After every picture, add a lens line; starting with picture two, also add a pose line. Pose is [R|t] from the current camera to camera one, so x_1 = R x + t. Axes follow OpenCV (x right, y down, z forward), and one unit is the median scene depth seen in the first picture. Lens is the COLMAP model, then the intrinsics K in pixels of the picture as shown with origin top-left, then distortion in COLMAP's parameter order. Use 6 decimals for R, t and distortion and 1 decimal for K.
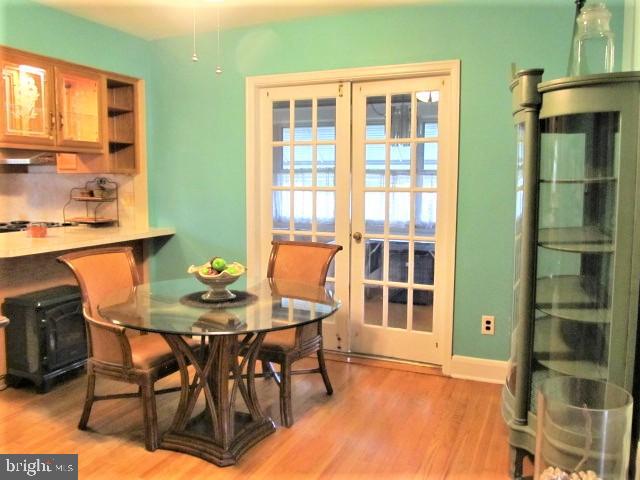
lens RADIAL K [[533.4, 0, 320.9], [0, 533.4, 239.1], [0, 0, 1]] dist [-0.056851, 0.027595]
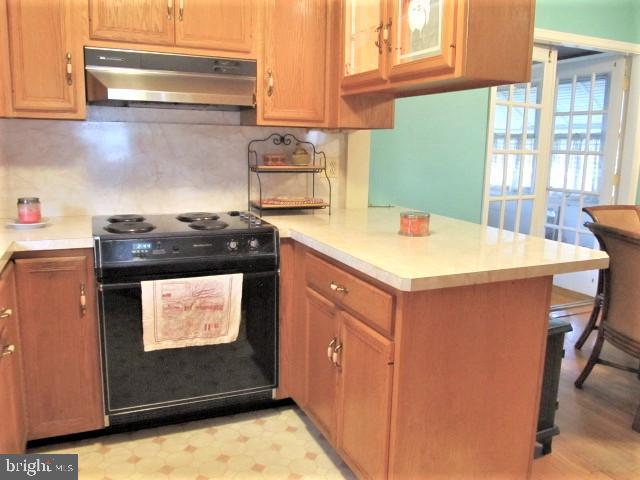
lens RADIAL K [[533.4, 0, 324.5], [0, 533.4, 238.4], [0, 0, 1]] dist [-0.056851, 0.027595]
pose [[0.673208, -0.121796, 0.729353, -0.942488], [0.063136, 0.992208, 0.107414, -0.064407], [-0.736753, -0.026264, 0.675652, 0.587400]]
